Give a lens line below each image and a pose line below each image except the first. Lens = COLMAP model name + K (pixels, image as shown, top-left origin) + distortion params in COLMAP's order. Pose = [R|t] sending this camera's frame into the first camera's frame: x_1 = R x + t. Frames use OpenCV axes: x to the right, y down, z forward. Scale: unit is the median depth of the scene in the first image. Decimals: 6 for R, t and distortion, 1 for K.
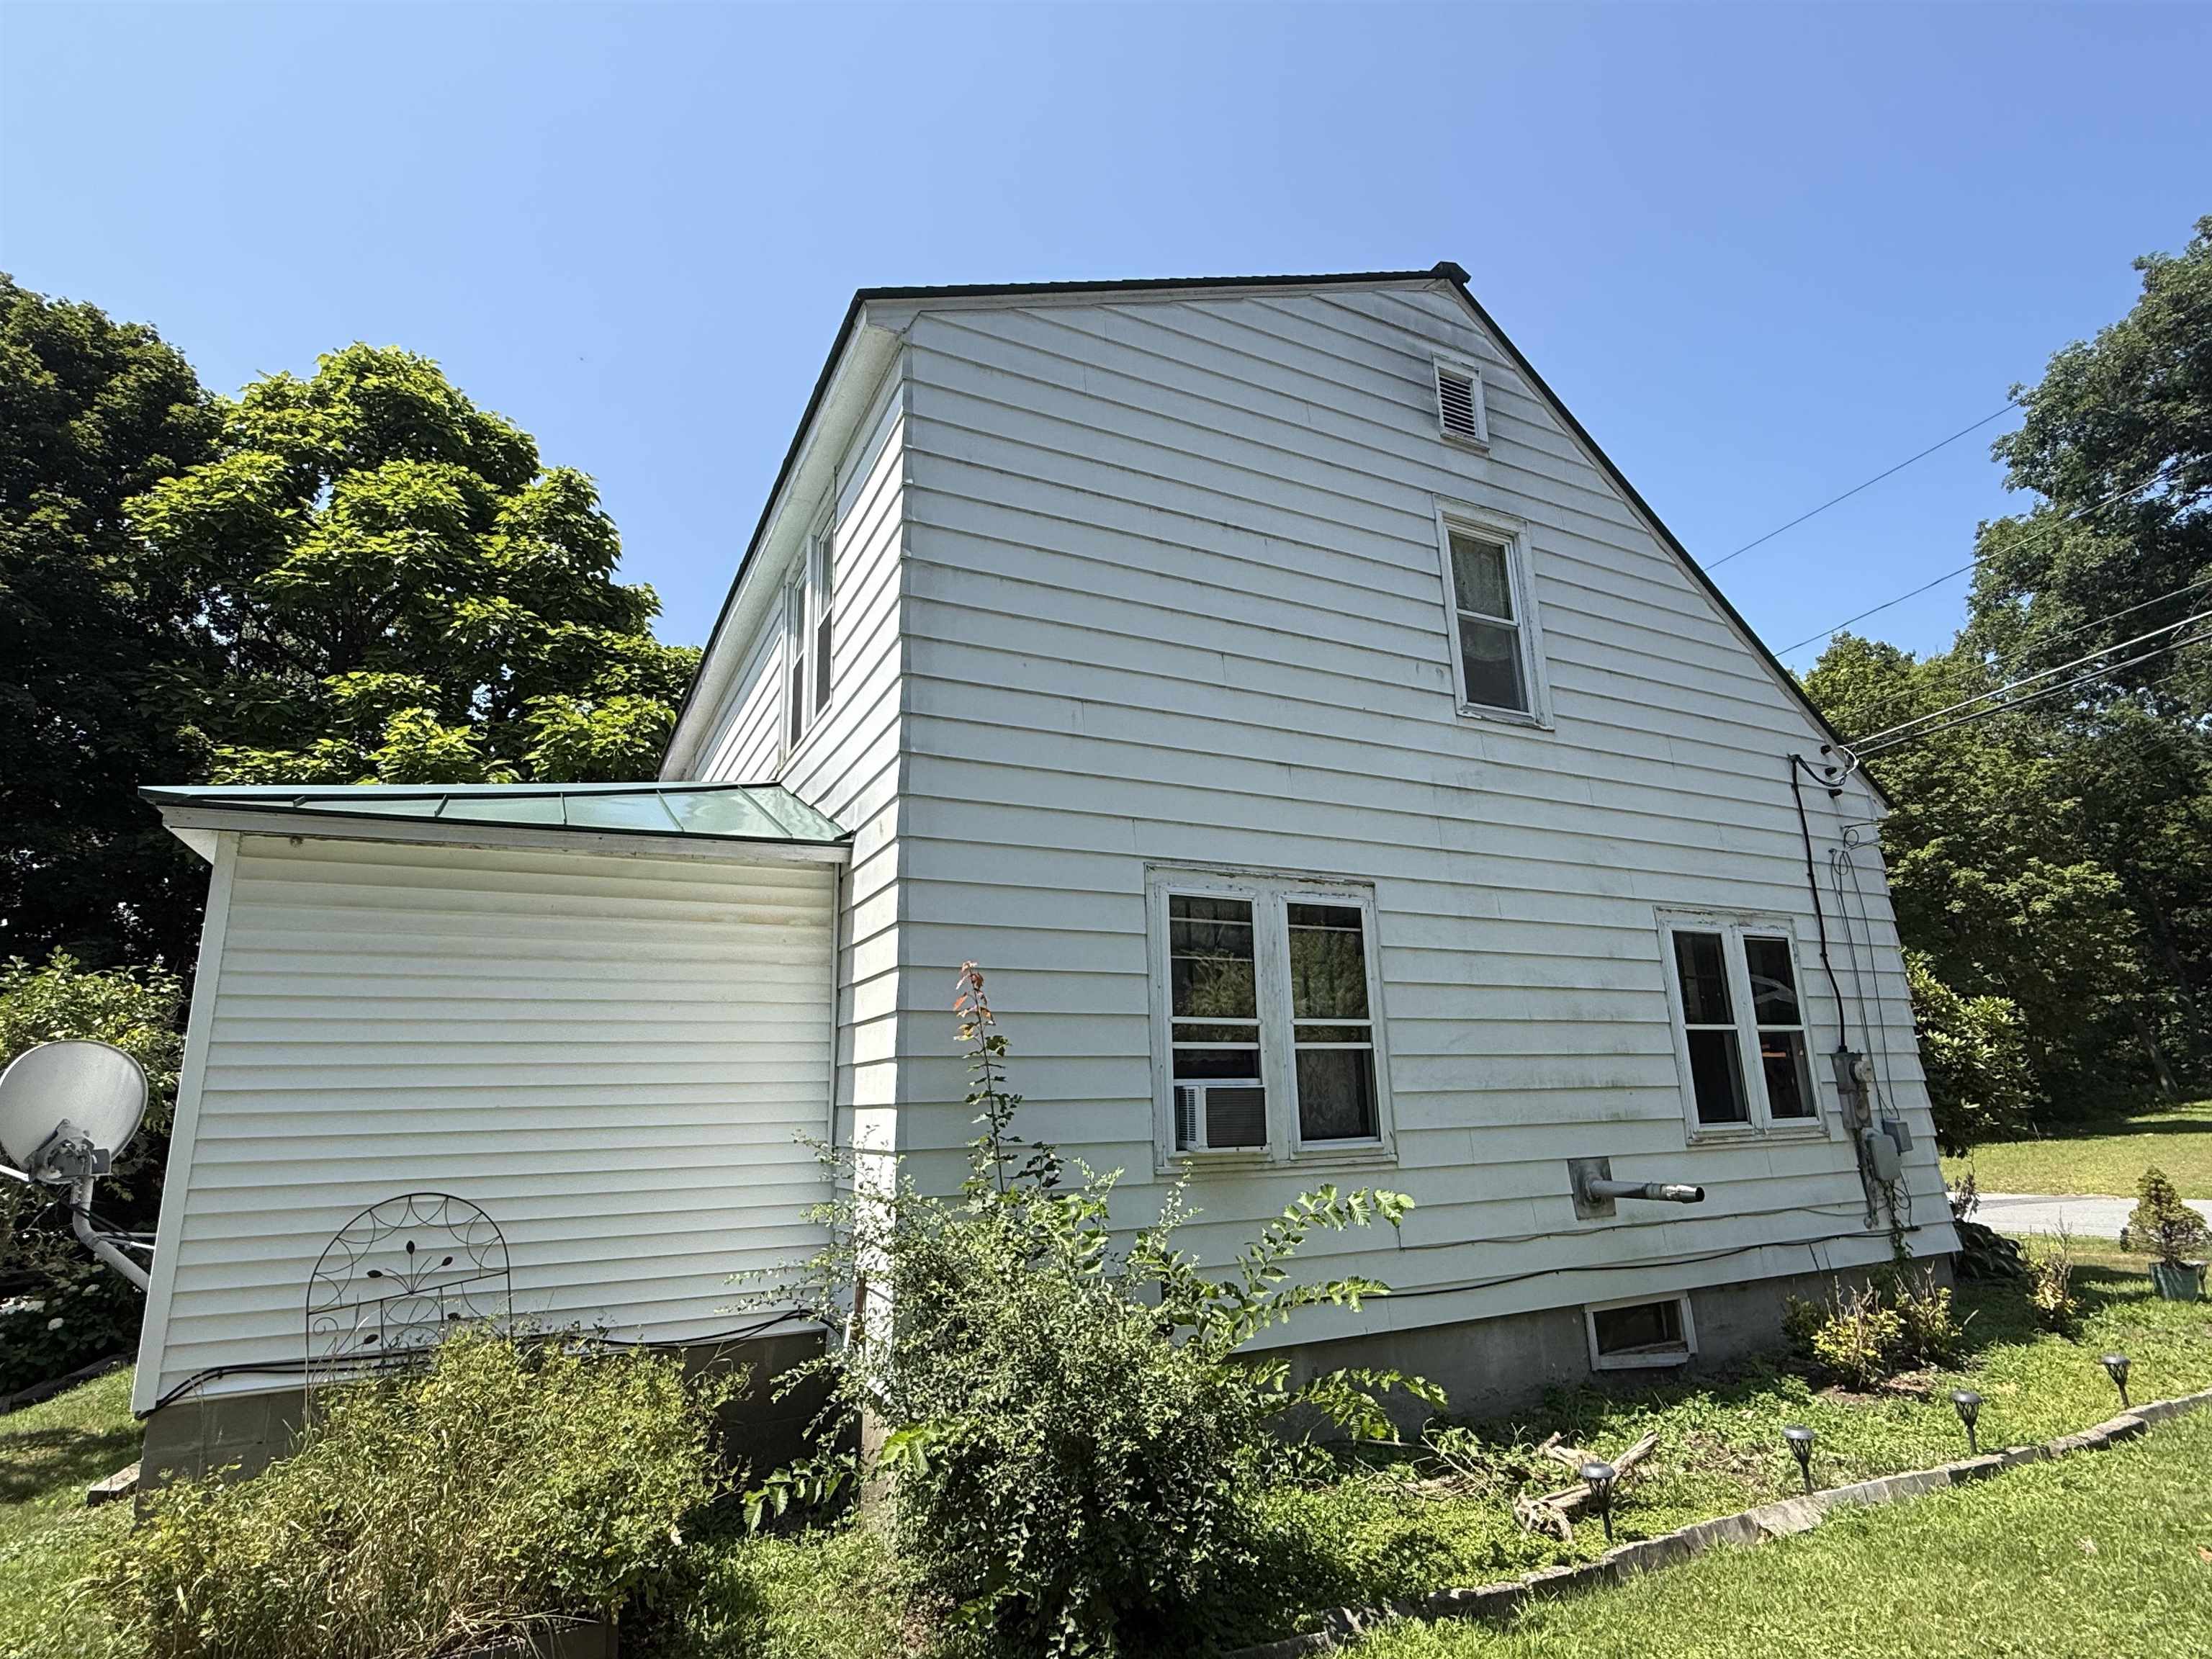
lens RADIAL K [[1121.6, 0, 1103.7], [0, 1121.6, 837.2], [0, 0, 1]] dist [0.001260, -0.001354]
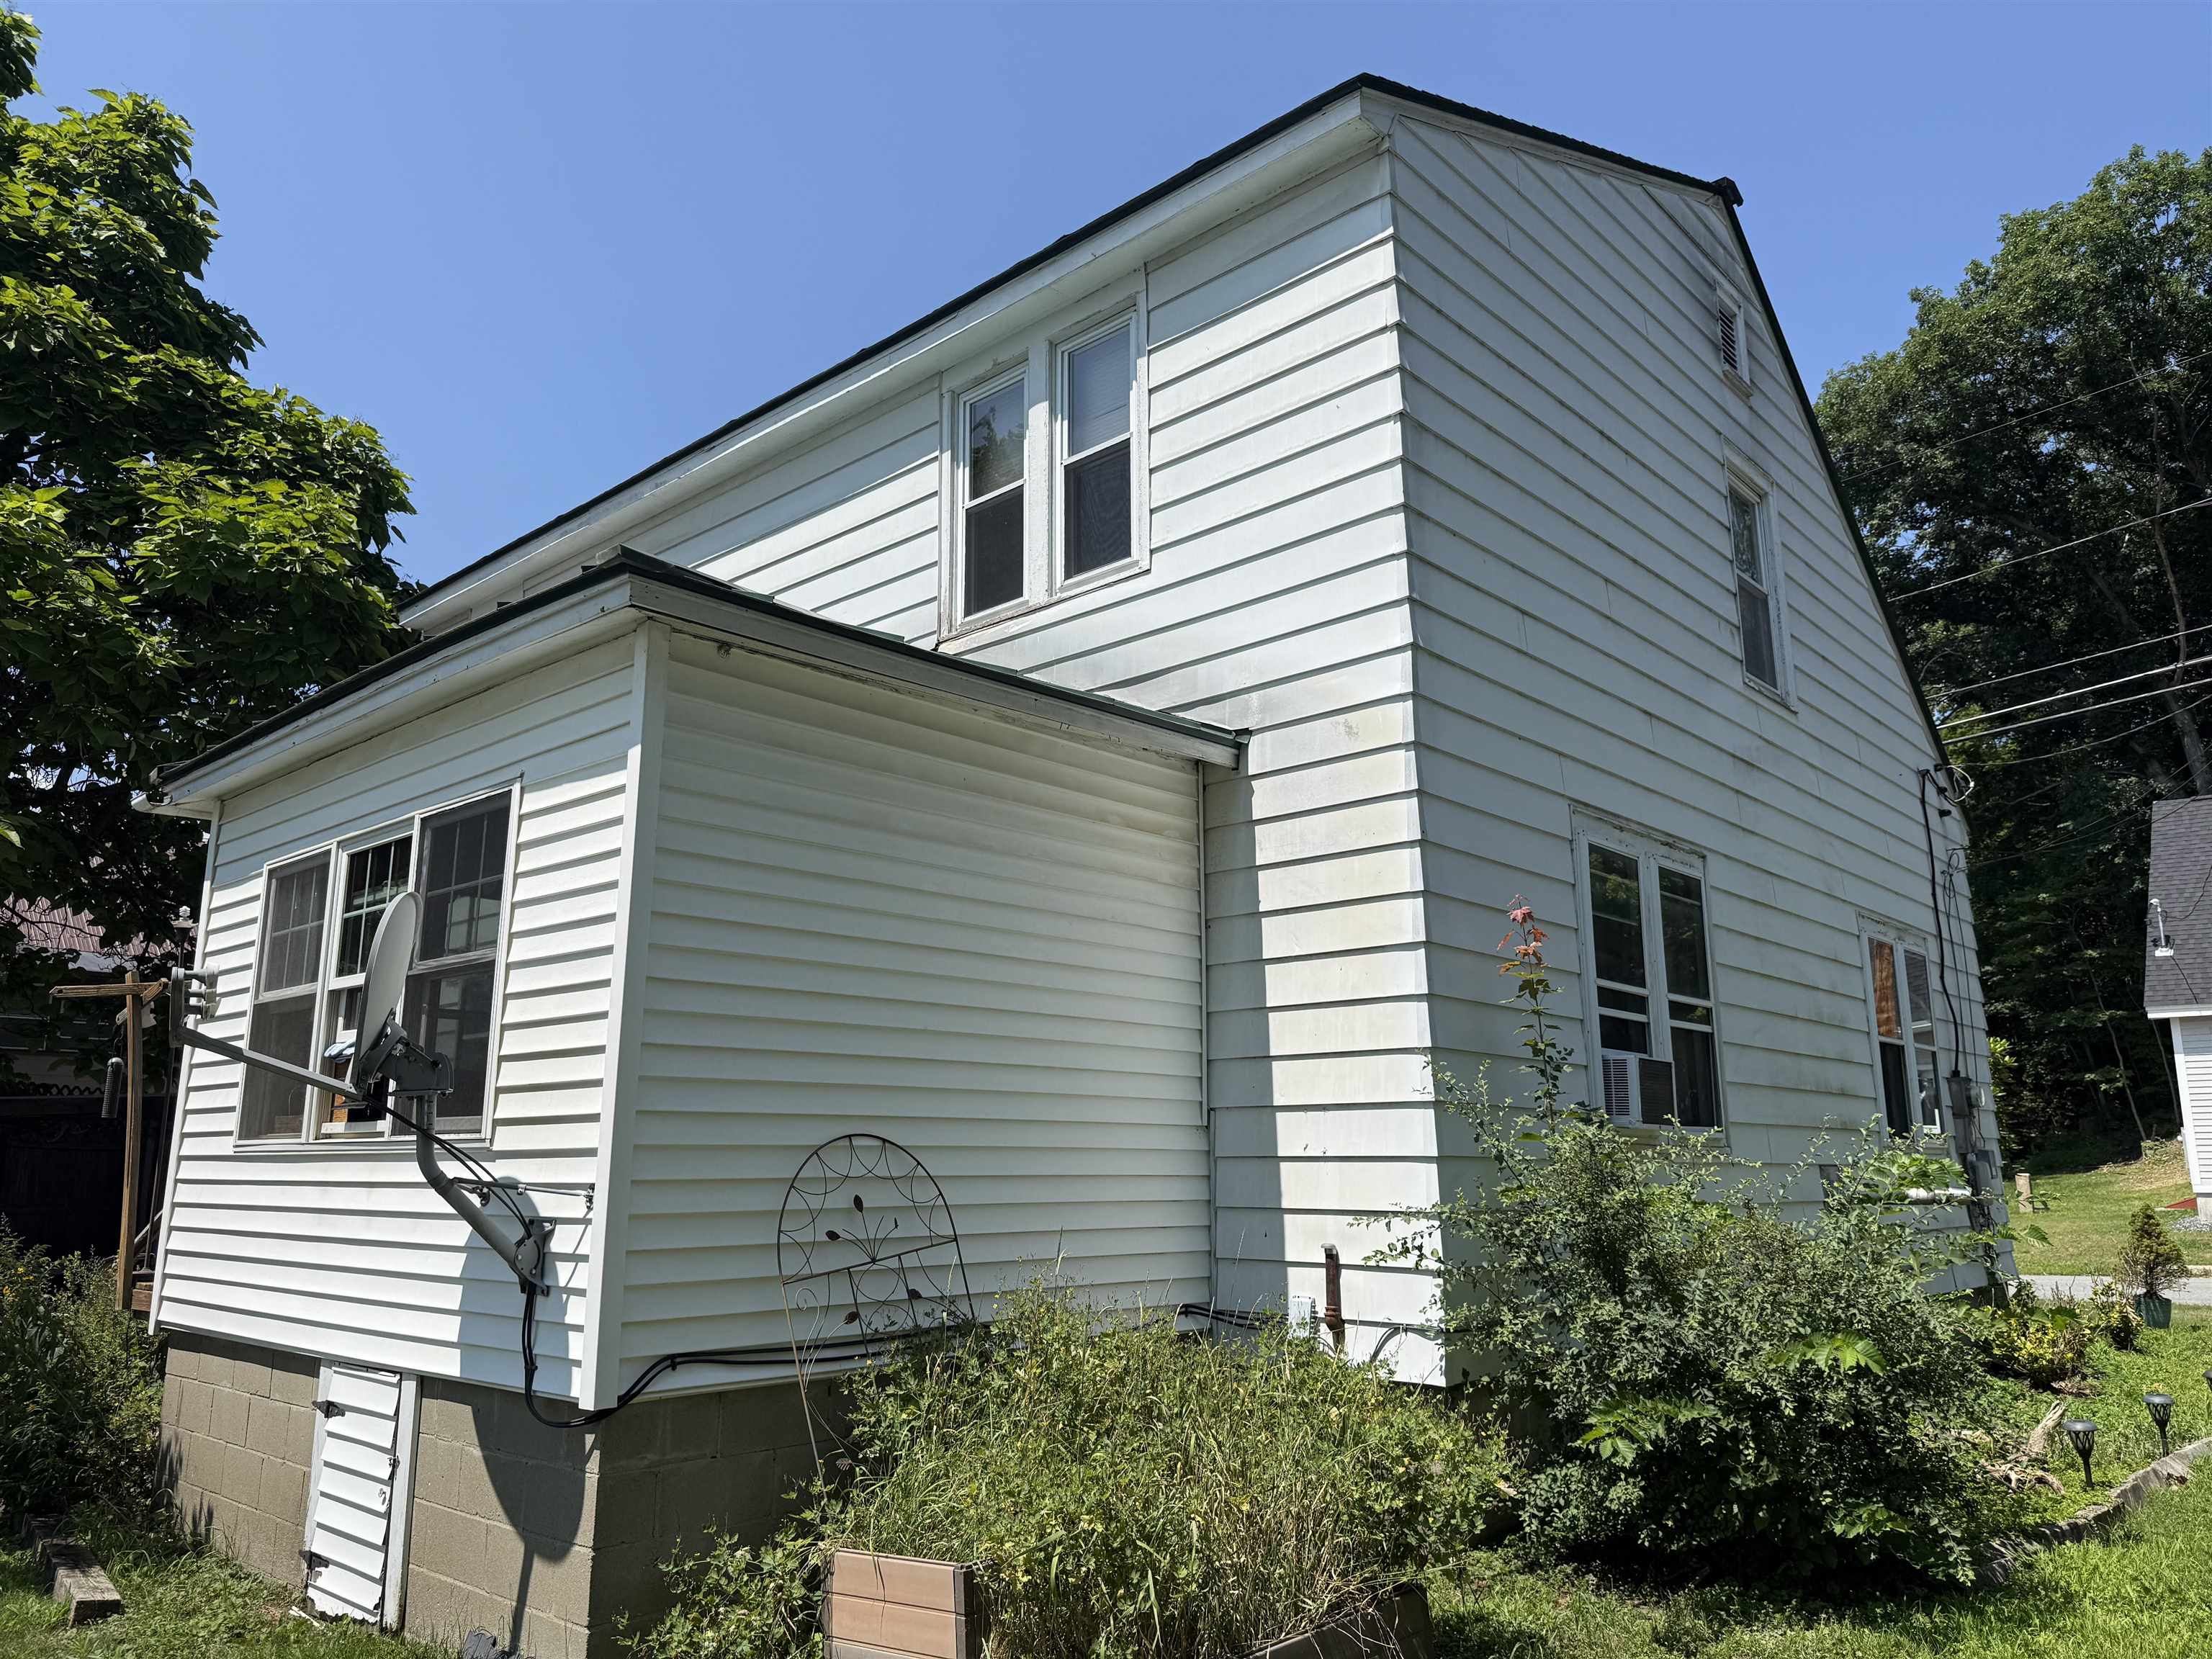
lens RADIAL K [[1531.5, 0, 1118.3], [0, 1531.5, 835.8], [0, 0, 1]] dist [0.114113, -0.154900]
pose [[0.933617, 0.097072, 0.344873, -0.587634], [-0.100464, 0.994908, -0.008068, 0.077093], [-0.343900, -0.027115, 0.938615, -0.020623]]
